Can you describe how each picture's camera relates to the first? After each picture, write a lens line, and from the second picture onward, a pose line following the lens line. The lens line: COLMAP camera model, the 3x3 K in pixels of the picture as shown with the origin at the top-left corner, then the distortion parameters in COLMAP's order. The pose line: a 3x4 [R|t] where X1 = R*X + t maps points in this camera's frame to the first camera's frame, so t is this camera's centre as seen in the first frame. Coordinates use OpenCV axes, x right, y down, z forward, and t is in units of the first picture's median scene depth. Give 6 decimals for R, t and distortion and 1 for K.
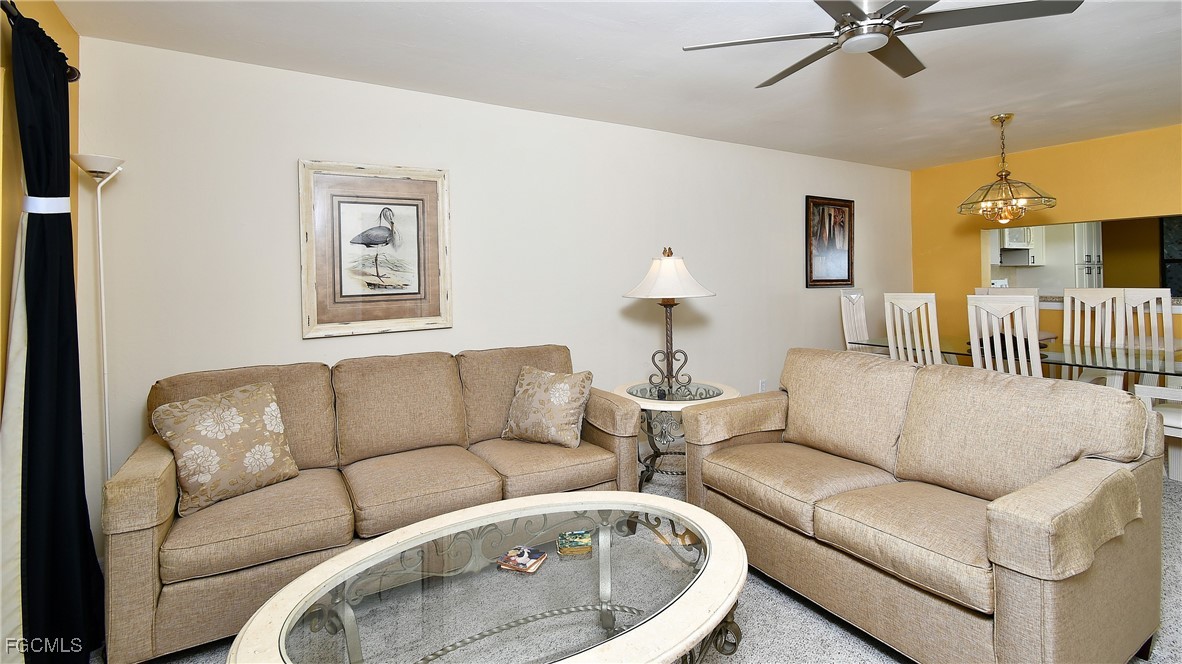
lens RADIAL K [[540.5, 0, 593.4], [0, 540.5, 327.9], [0, 0, 1]] dist [0.011388, 0.000010]
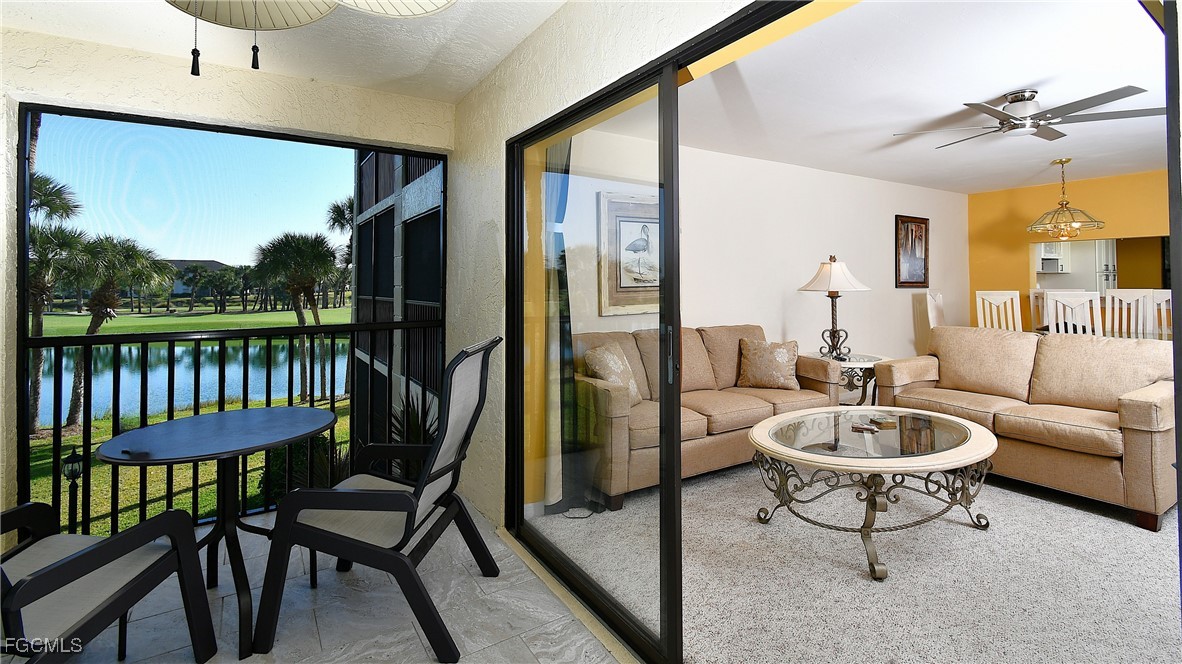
lens RADIAL K [[540.5, 0, 596.8], [0, 540.5, 328.4], [0, 0, 1]] dist [0.011388, 0.000010]
pose [[0.999738, 0.009297, 0.020896, -0.496453], [-0.009152, 0.999934, -0.006996, 0.053960], [-0.020960, 0.006803, 0.999757, -0.373078]]
